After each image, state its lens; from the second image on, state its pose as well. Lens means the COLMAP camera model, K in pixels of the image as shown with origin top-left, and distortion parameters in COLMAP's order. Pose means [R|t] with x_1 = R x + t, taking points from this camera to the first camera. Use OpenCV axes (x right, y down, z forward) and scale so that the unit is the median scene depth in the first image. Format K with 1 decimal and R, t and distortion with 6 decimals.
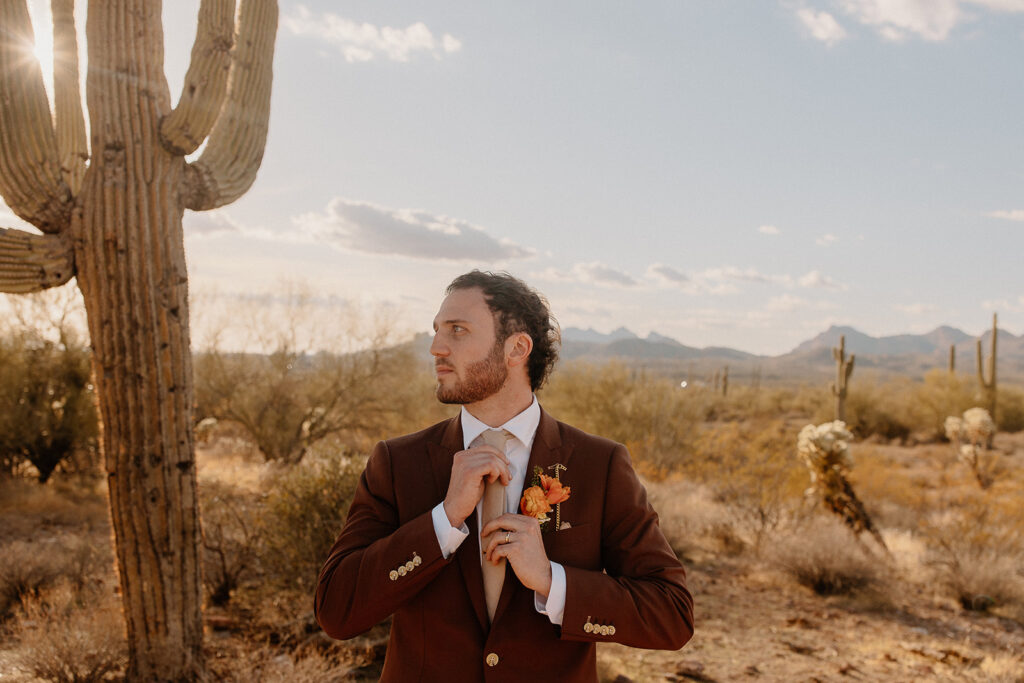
lens RADIAL K [[987.0, 0, 530.4], [0, 987.0, 346.1], [0, 0, 1]] dist [0.010349, -0.008463]
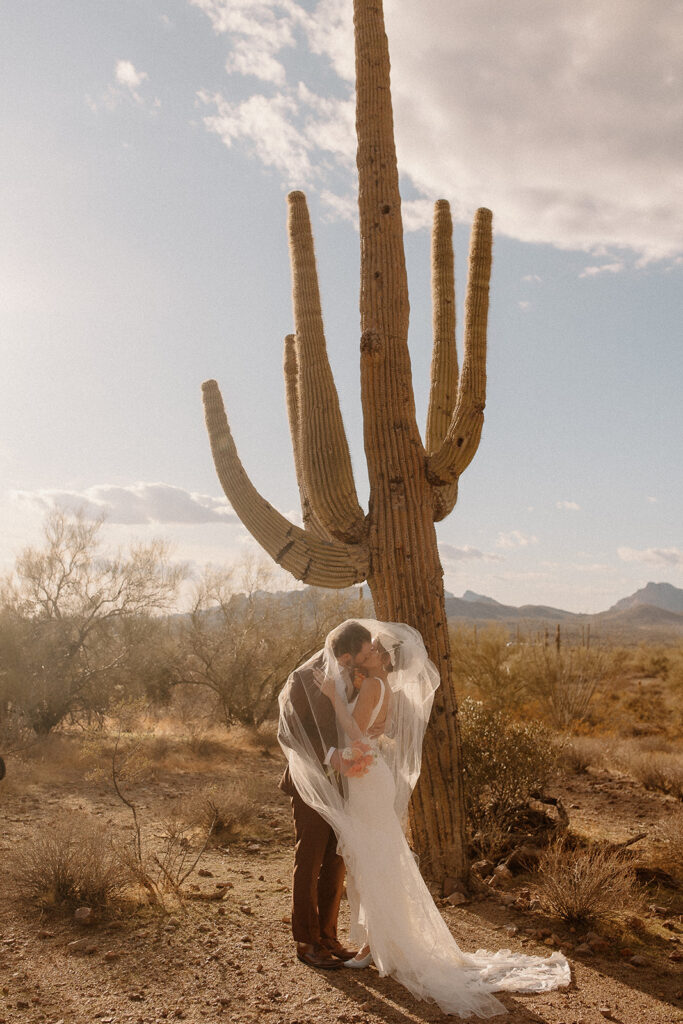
lens RADIAL K [[987.0, 0, 341.4], [0, 987.0, 484.8], [0, 0, 1]] dist [0.010349, -0.008463]
pose [[0.999916, -0.011536, -0.005852, -0.495663], [0.010731, 0.992382, -0.122732, -0.026439], [0.007224, 0.122659, 0.992423, -0.383341]]
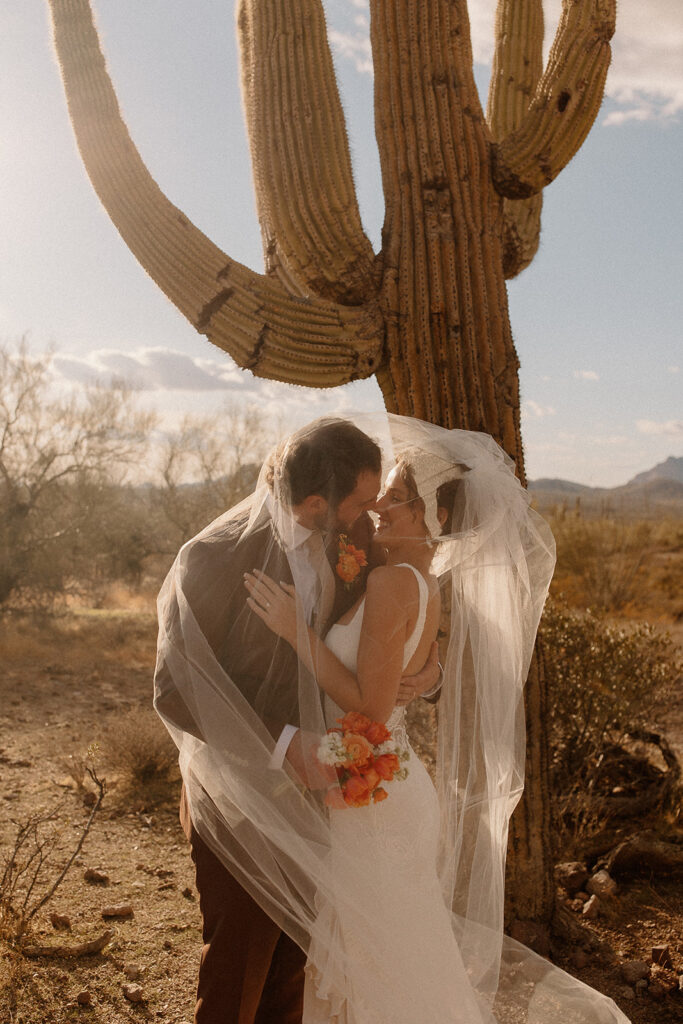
lens RADIAL K [[1009.3, 0, 327.7], [0, 1009.3, 502.3], [0, 0, 1]] dist [0.014394, -0.014289]
pose [[0.999462, -0.000394, -0.032801, -0.481031], [0.001193, 0.999703, 0.024336, 0.013448], [0.032781, -0.024362, 0.999166, 0.252809]]
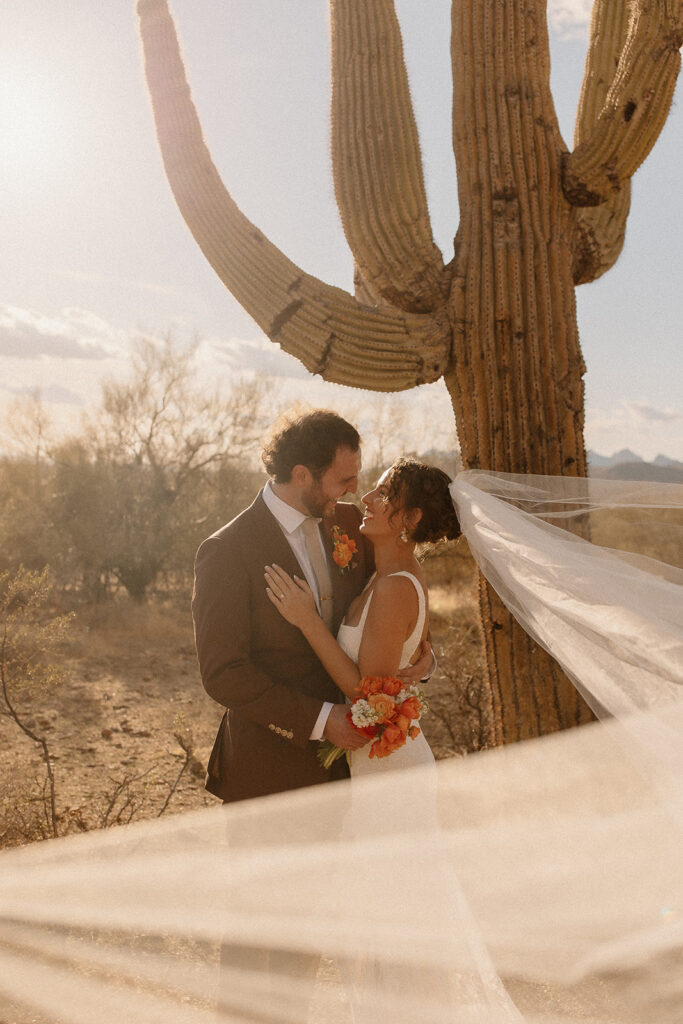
lens RADIAL K [[1032.5, 0, 339.9], [0, 1032.5, 536.3], [0, 0, 1]] dist [0.012211, -0.007039]
pose [[0.984022, 0.026247, -0.176099, -0.403125], [-0.014407, 0.997569, 0.068180, 0.005630], [0.177460, -0.064554, 0.982008, 0.189890]]
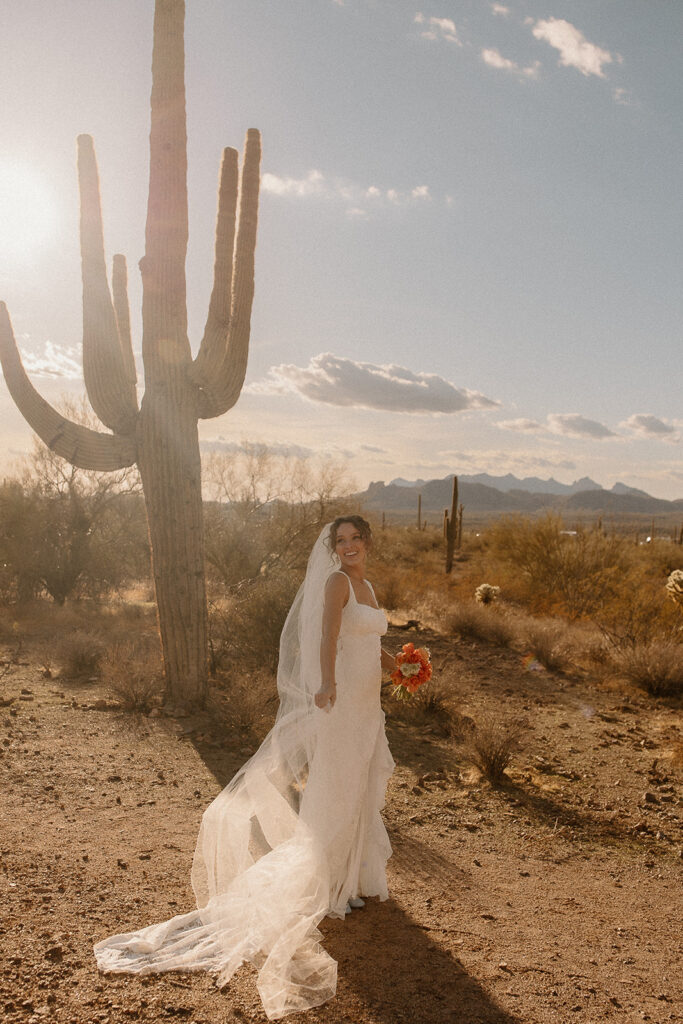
lens RADIAL K [[1009.3, 0, 327.7], [0, 1009.3, 502.3], [0, 0, 1]] dist [0.014394, -0.014289]
pose [[0.987730, 0.009893, -0.155856, 0.131738], [-0.008940, 0.999937, 0.006818, -0.014350], [0.155914, -0.005341, 0.987756, -0.658786]]
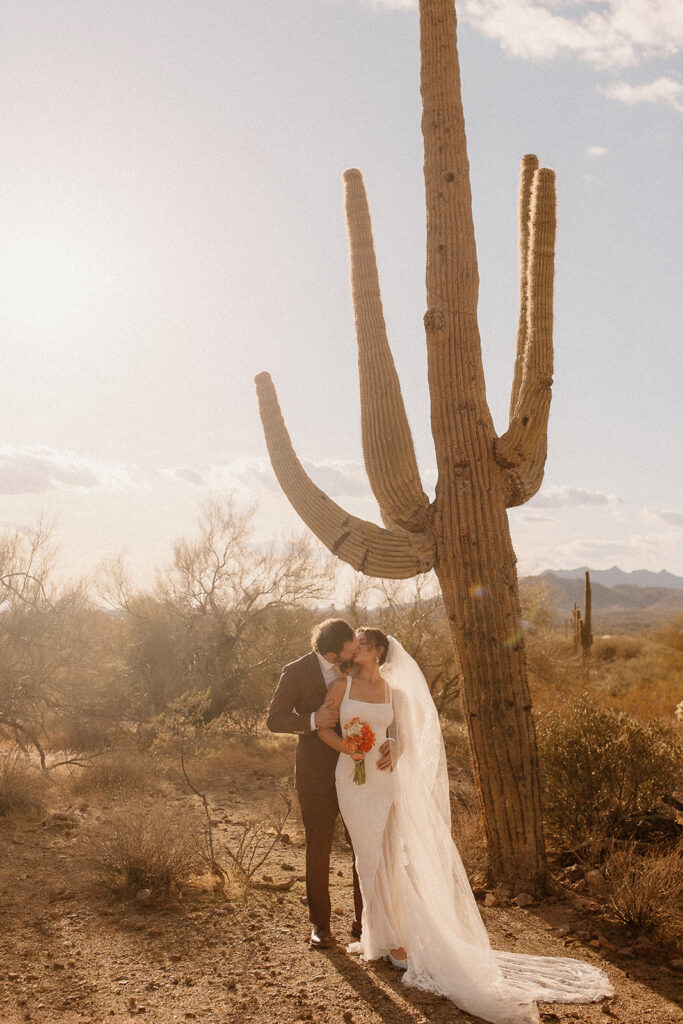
lens RADIAL K [[1125.8, 0, 328.2], [0, 1125.8, 476.1], [0, 0, 1]] dist [0.014268, -0.024798]
pose [[0.973013, -0.050123, -0.225239, -0.258249], [0.025819, 0.993642, -0.109585, -0.025888], [0.229299, 0.100813, 0.968121, -0.508679]]
